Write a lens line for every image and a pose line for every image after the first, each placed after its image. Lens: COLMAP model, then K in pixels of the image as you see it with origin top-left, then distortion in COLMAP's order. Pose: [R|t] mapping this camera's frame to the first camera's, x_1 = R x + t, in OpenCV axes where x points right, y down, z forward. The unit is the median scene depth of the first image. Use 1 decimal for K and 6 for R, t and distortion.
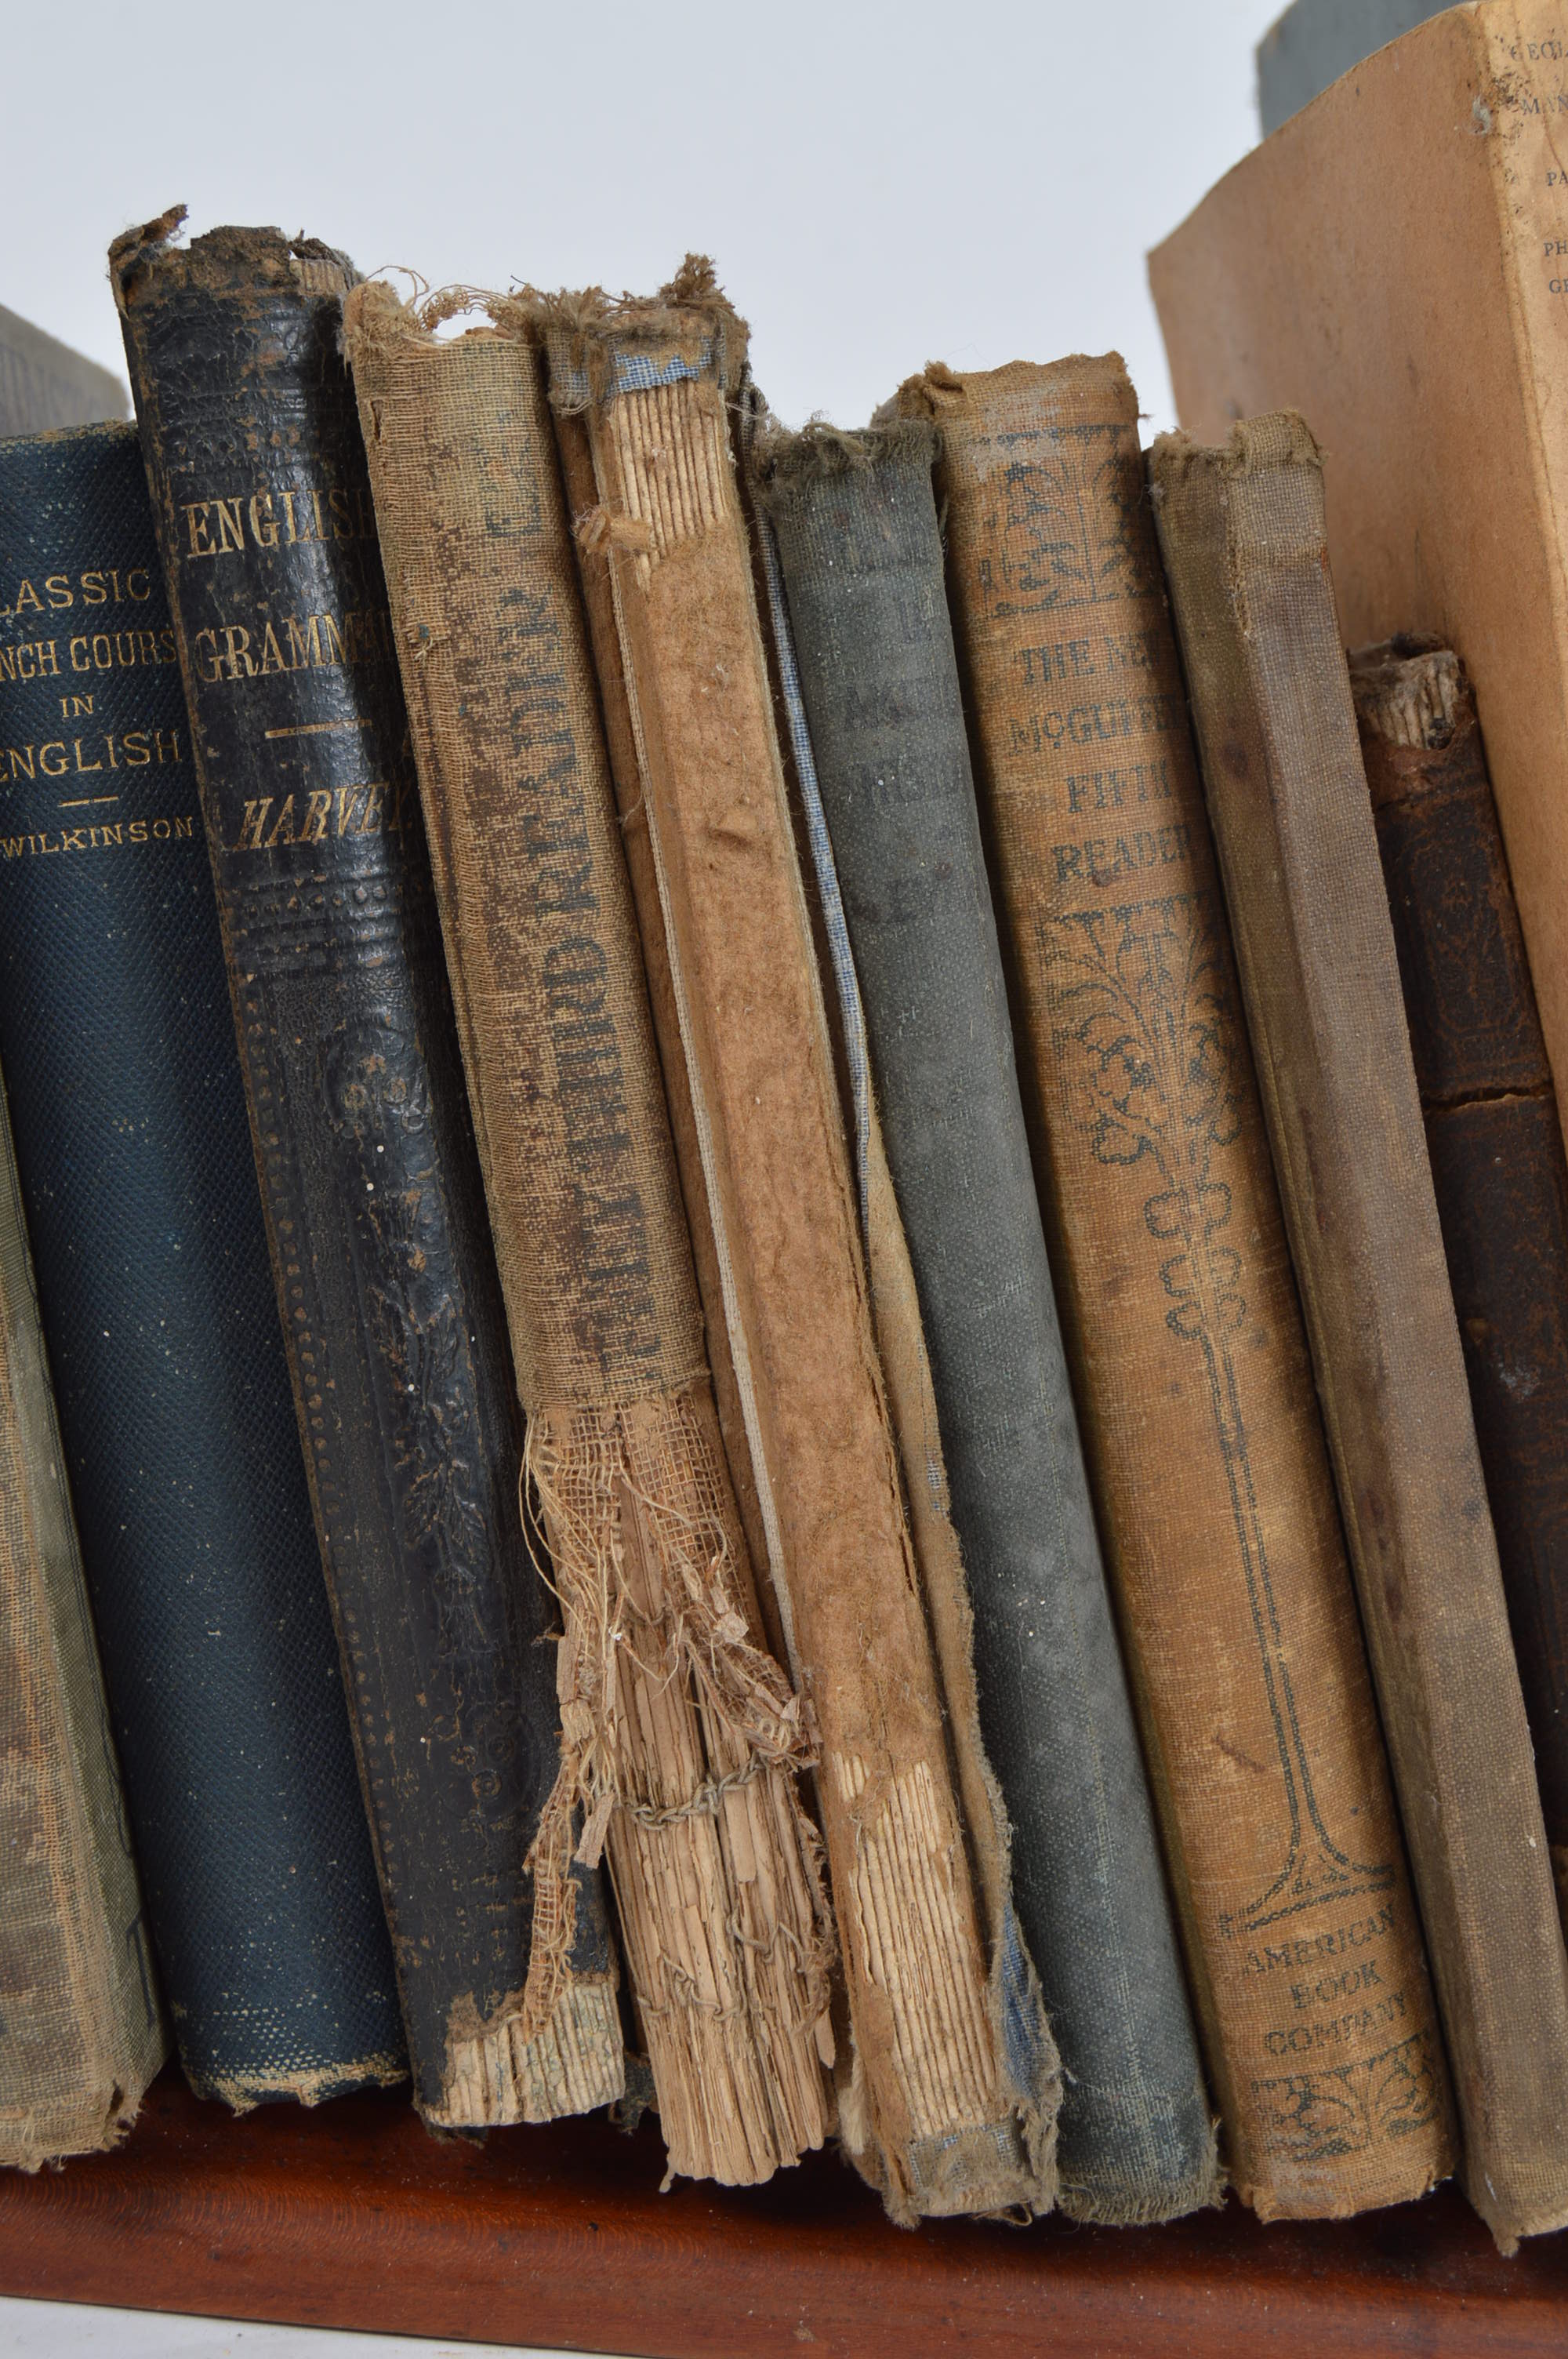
lens RADIAL K [[3473.9, 0, 785.5], [0, 3473.9, 1191.1], [0, 0, 1]] dist [-0.058761, 0.000000]
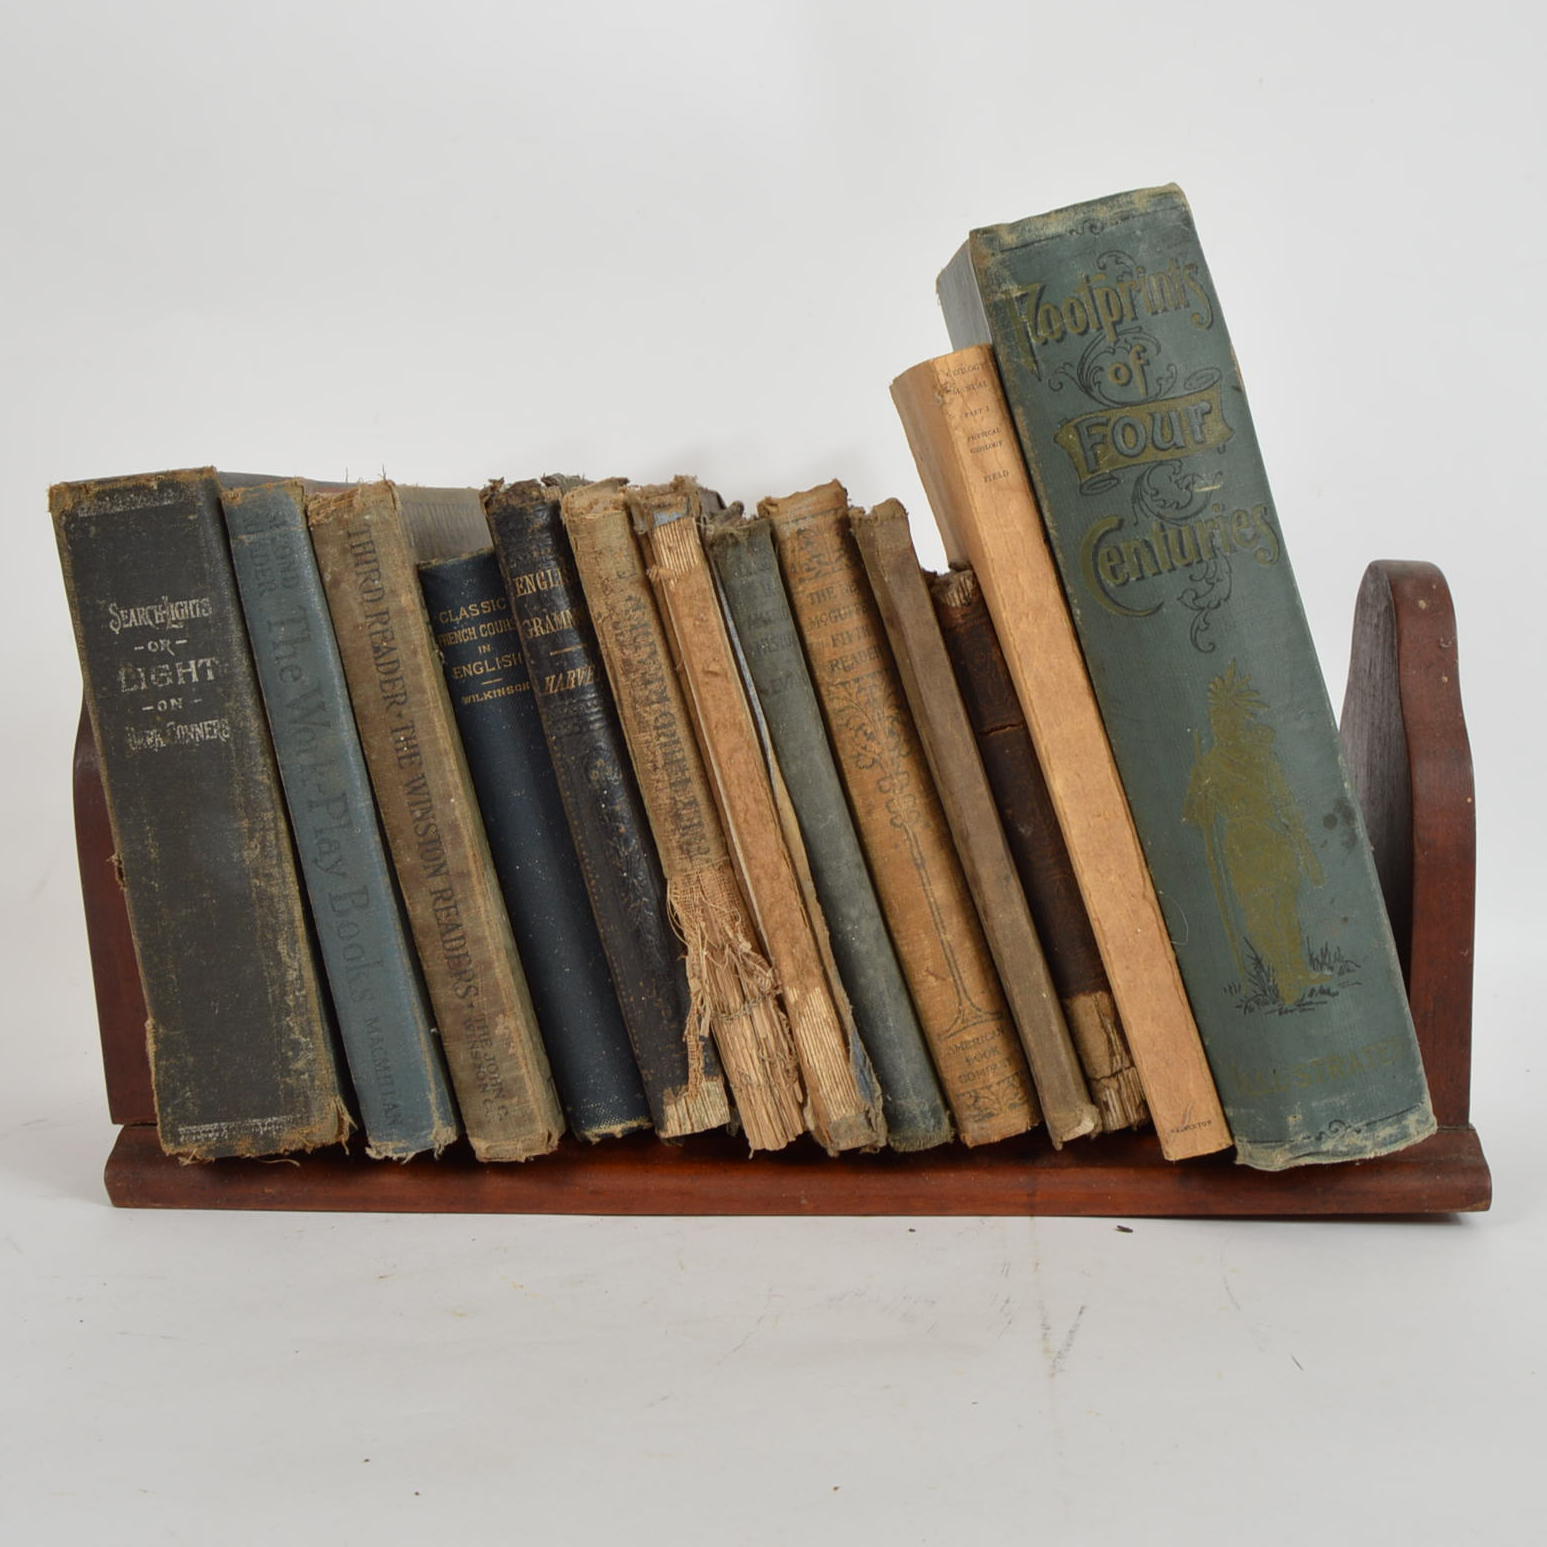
lens RADIAL K [[2356.4, 0, 804.4], [0, 2356.4, 656.2], [0, 0, 1]] dist [-0.103415, 0.000000]
pose [[0.991812, -0.112292, -0.060830, 0.174643], [0.109448, 0.992821, -0.048244, -0.011689], [0.065810, 0.041191, 0.996982, -0.918022]]
